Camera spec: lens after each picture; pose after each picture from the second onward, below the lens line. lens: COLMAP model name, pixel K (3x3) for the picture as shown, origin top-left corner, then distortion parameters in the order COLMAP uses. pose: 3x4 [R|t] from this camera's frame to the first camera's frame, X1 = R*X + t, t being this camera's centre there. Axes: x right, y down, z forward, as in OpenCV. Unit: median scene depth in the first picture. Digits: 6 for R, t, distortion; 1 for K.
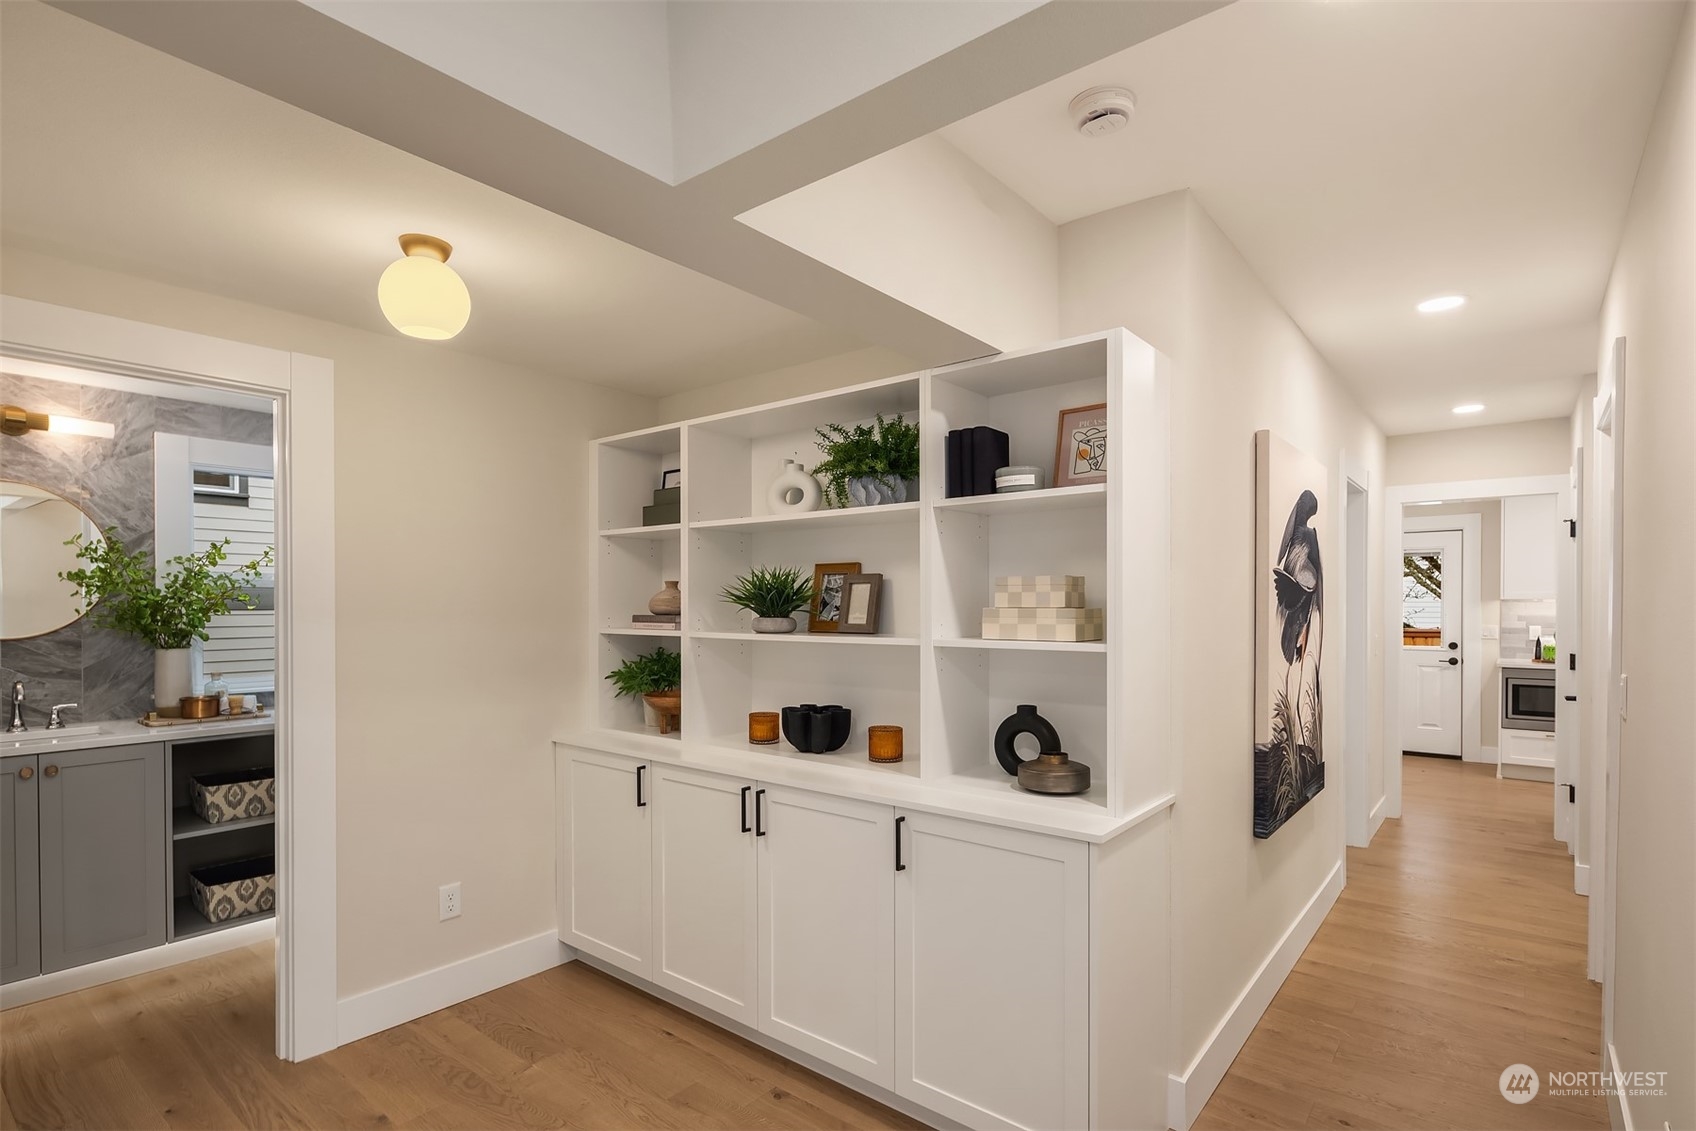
lens RADIAL K [[824.7, 0, 876.4], [0, 824.7, 607.6], [0, 0, 1]] dist [-0.004410, -0.000558]
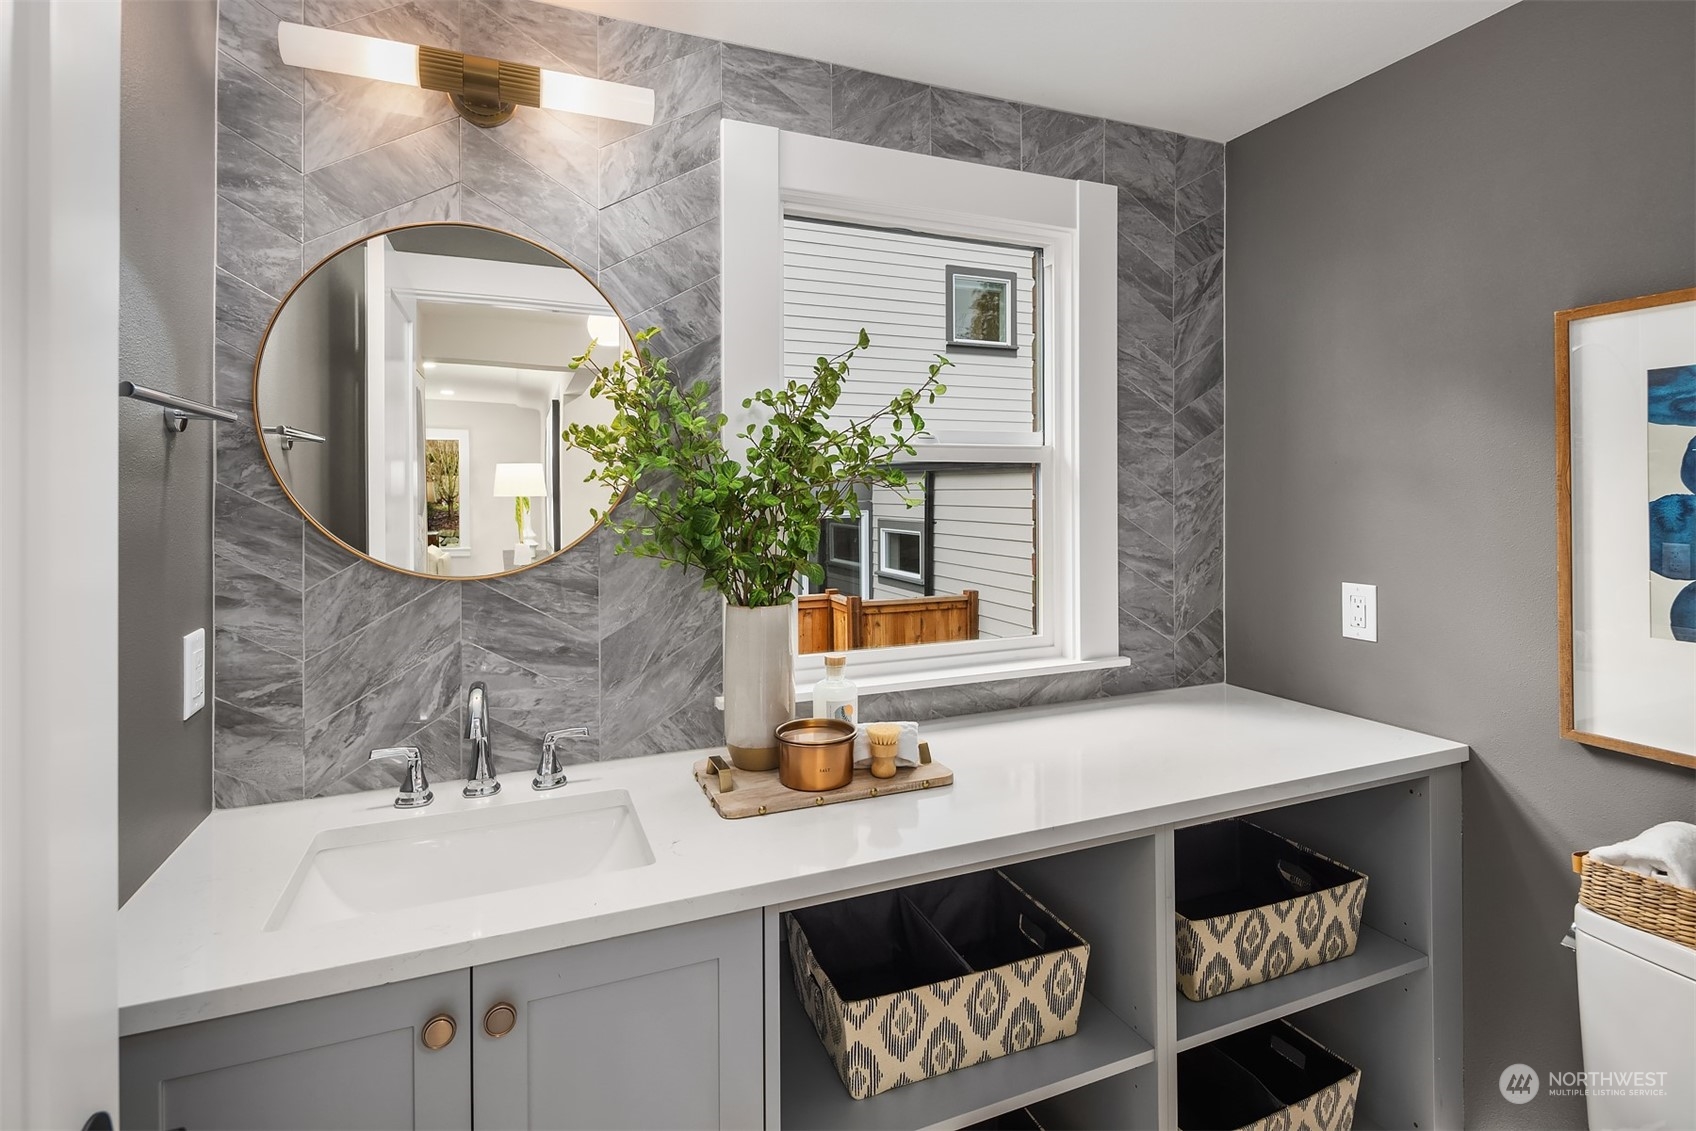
lens RADIAL K [[824.7, 0, 851.9], [0, 824.7, 497.0], [0, 0, 1]] dist [-0.004410, -0.000558]
pose [[0.869576, -0.002966, -0.493791, -0.611697], [-0.000190, 0.999980, -0.006341, -0.002093], [0.493800, 0.005608, 0.869558, 0.662104]]
